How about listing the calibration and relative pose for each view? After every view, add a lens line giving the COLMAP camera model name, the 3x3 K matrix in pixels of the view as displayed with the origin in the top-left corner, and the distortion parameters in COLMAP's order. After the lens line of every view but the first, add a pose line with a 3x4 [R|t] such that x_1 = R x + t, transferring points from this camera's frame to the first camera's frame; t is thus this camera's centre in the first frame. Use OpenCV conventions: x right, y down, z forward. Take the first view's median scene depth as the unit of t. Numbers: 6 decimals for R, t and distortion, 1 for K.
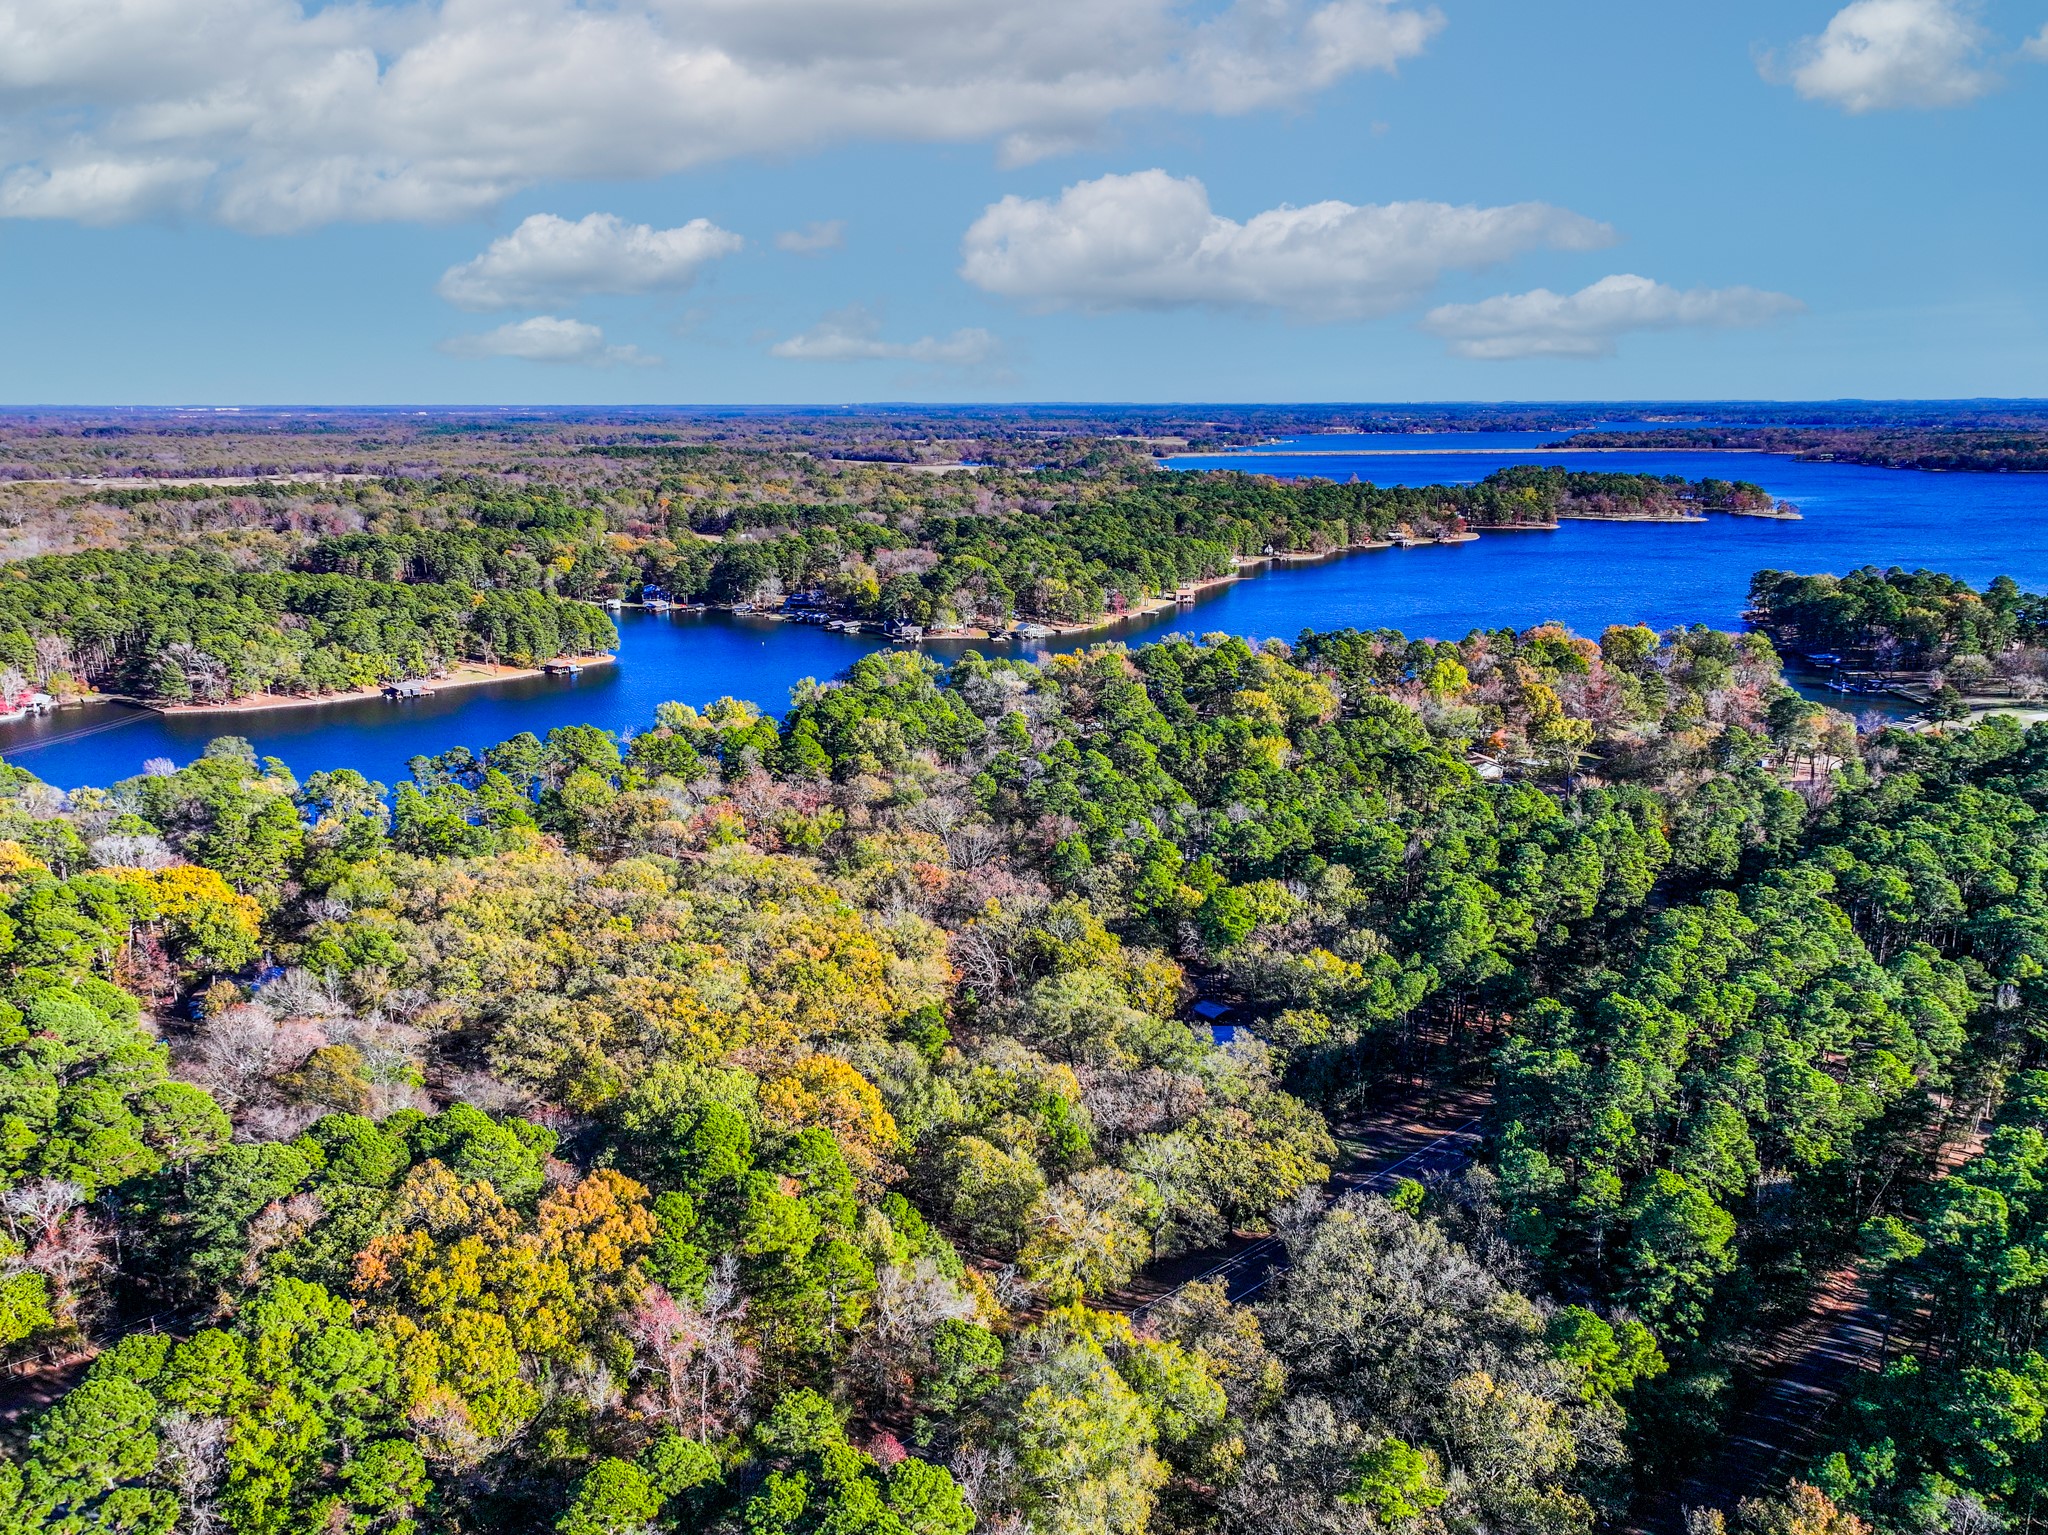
lens RADIAL K [[1470.5, 0, 1034.6], [0, 1470.5, 769.0], [0, 0, 1]] dist [0.007334, 0.008968]
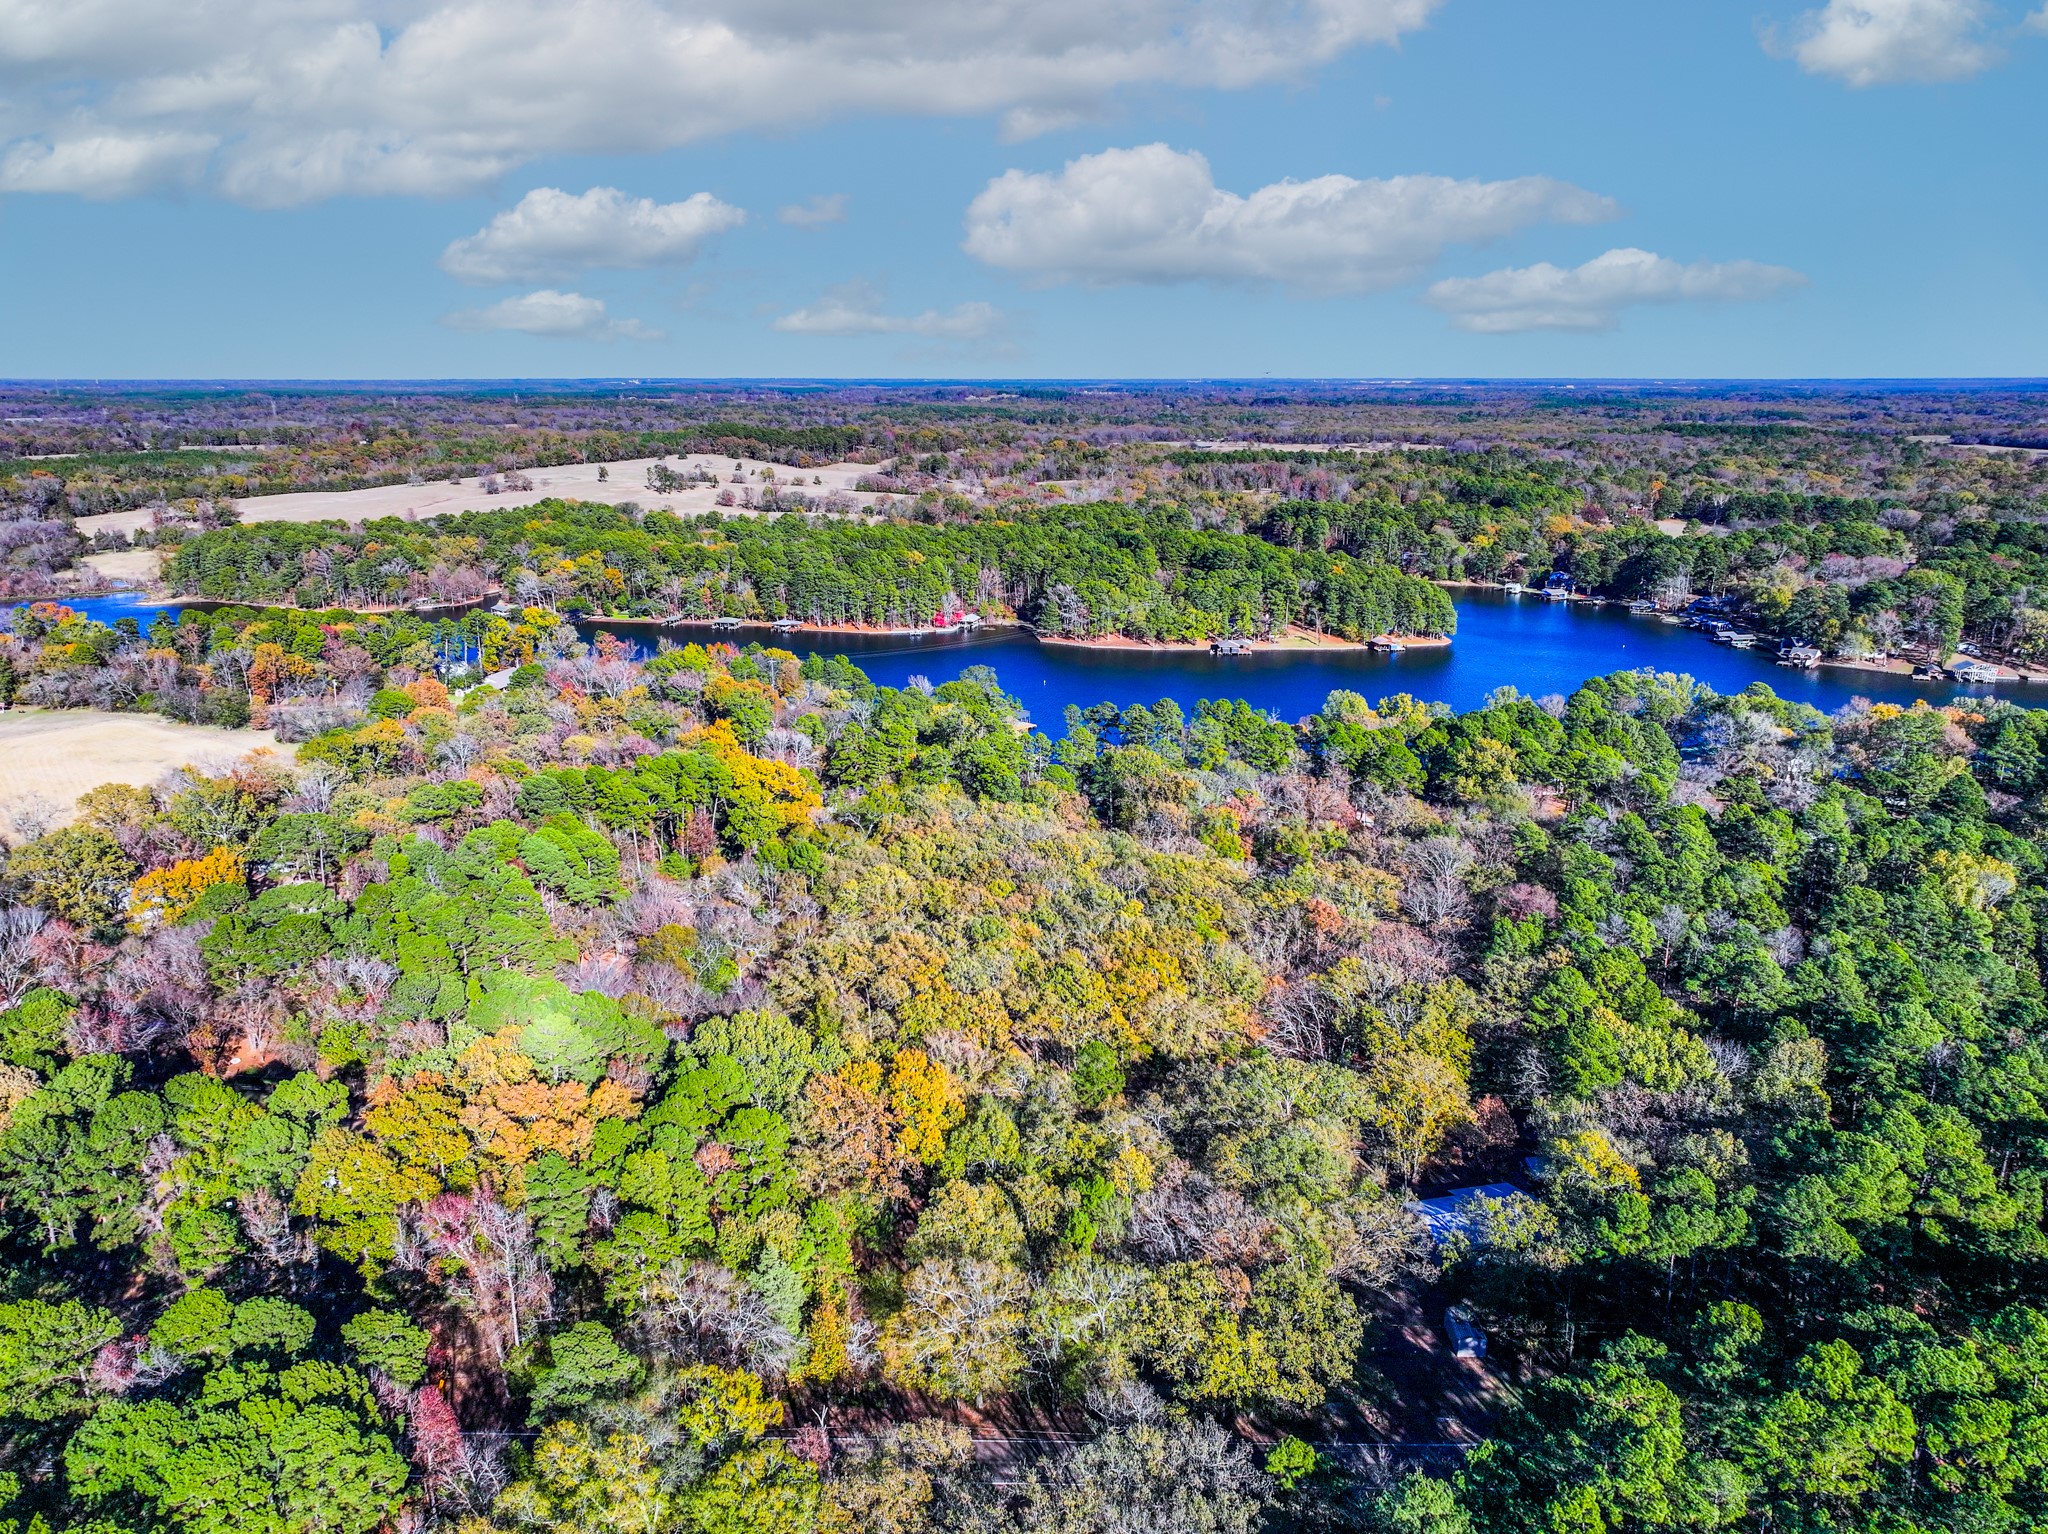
lens RADIAL K [[1470.5, 0, 1030.2], [0, 1470.5, 756.0], [0, 0, 1]] dist [0.007334, 0.008968]
pose [[0.740466, 0.171322, -0.649891, 0.164090], [-0.165425, 0.983675, 0.070833, -0.026083], [0.651417, 0.055059, 0.756719, 0.093221]]
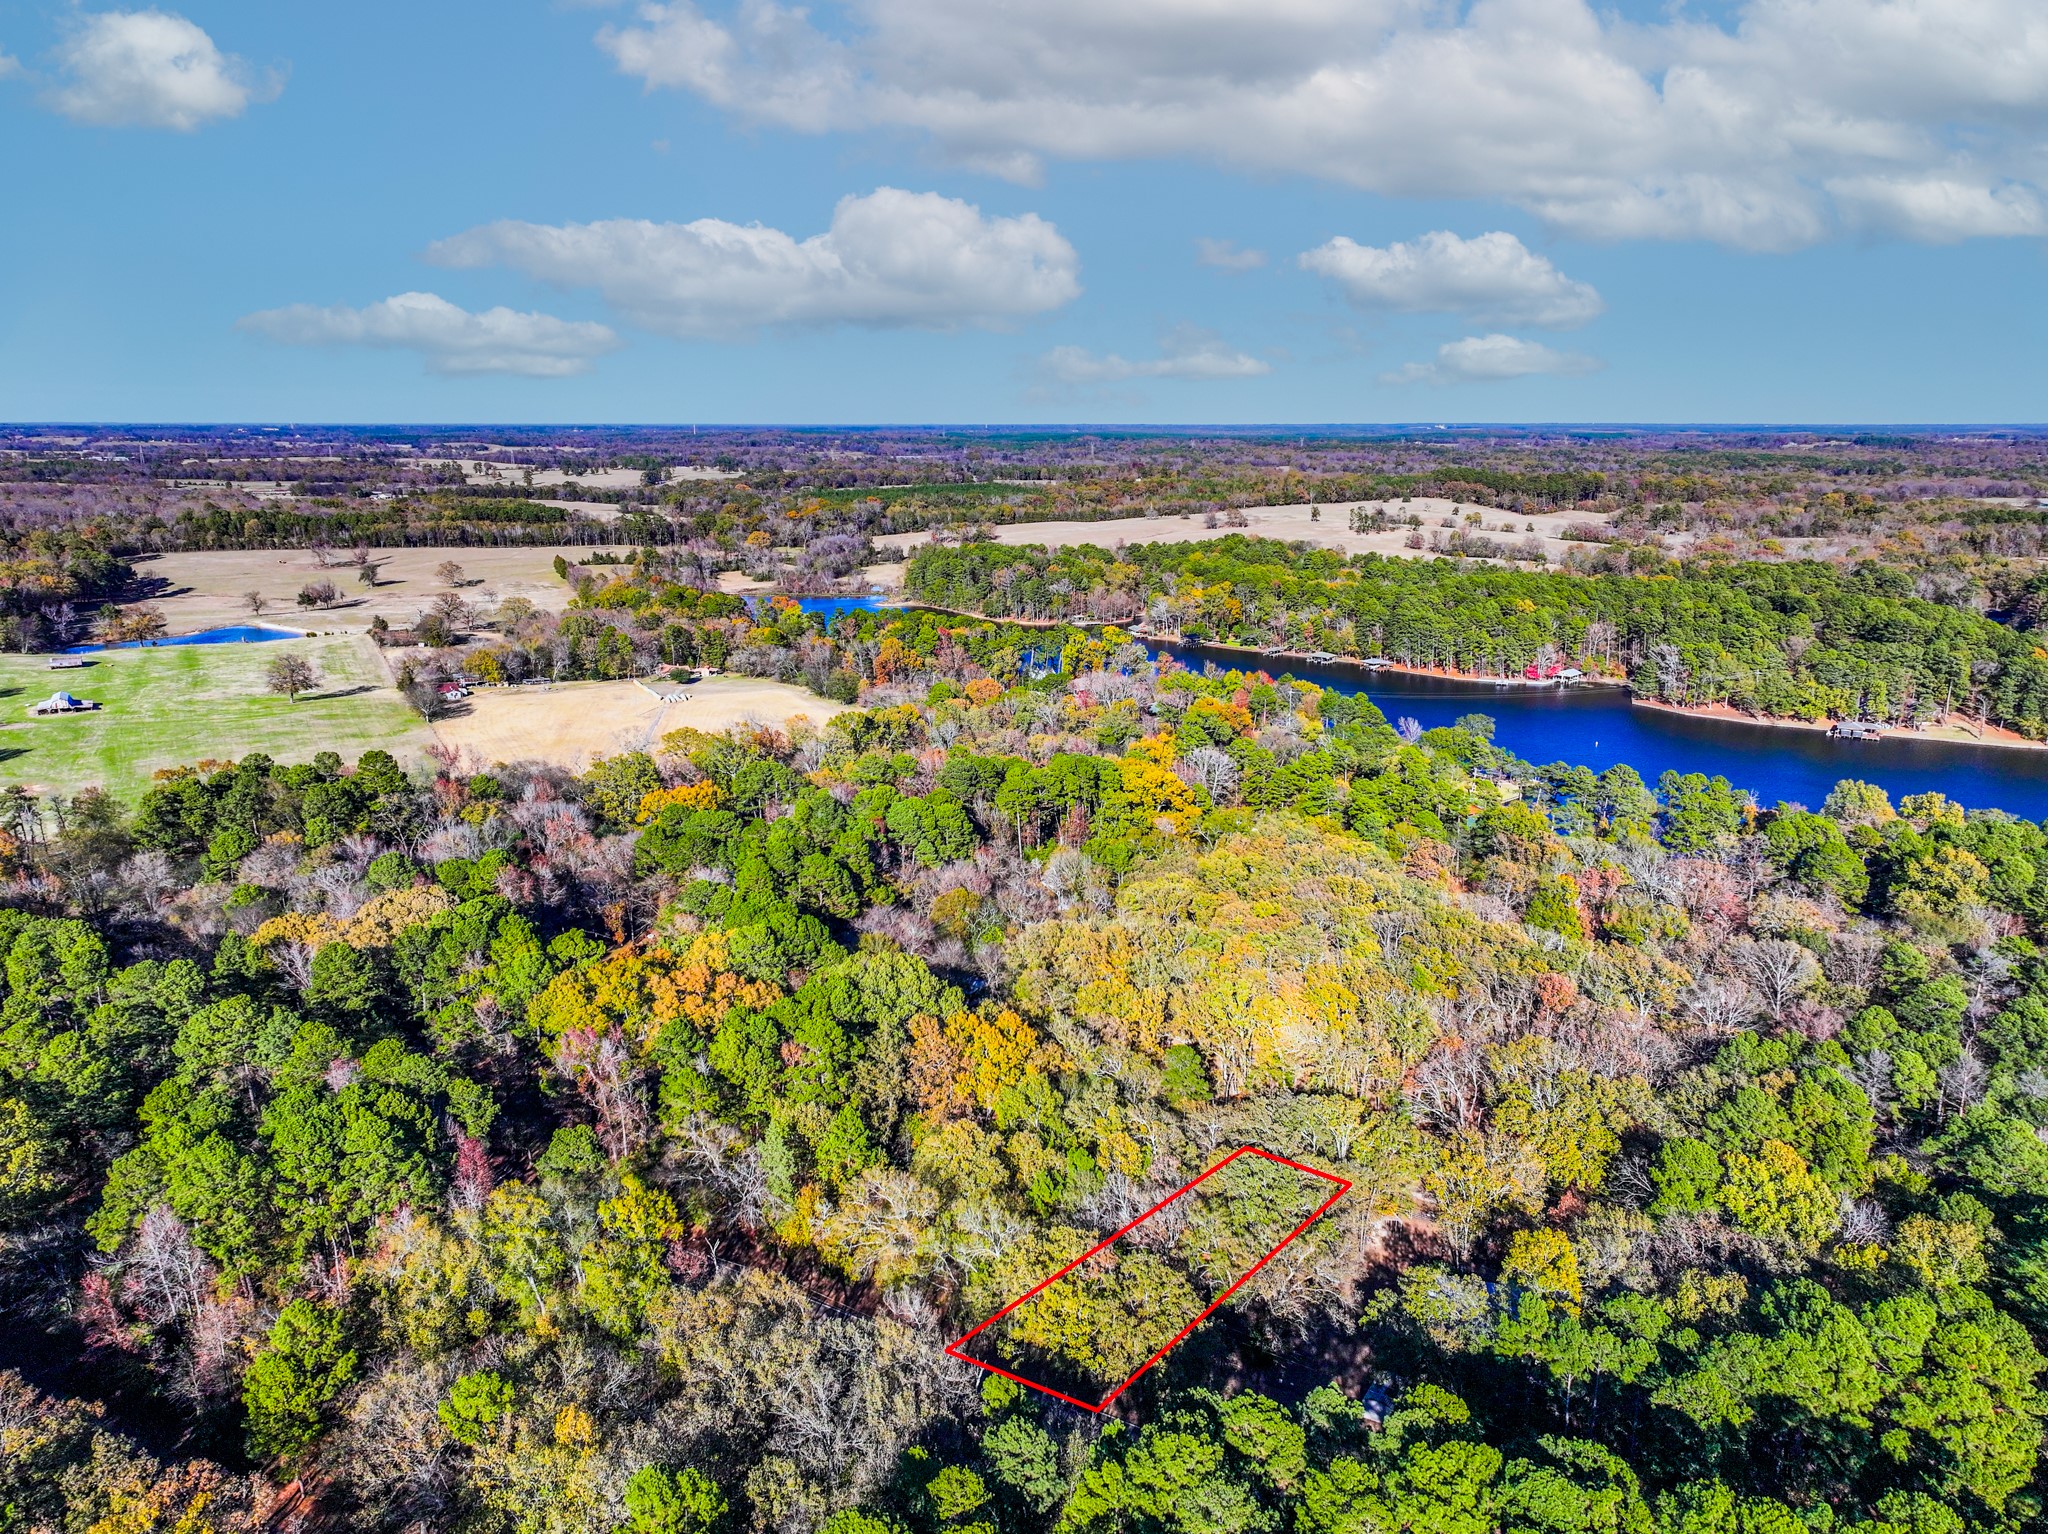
lens RADIAL K [[1470.5, 0, 1038.7], [0, 1470.5, 778.6], [0, 0, 1]] dist [0.007334, 0.008968]
pose [[0.299671, 0.229351, -0.926064, 0.270342], [-0.234571, 0.958590, 0.161500, -0.050709], [0.924756, 0.168831, 0.341061, 0.197385]]
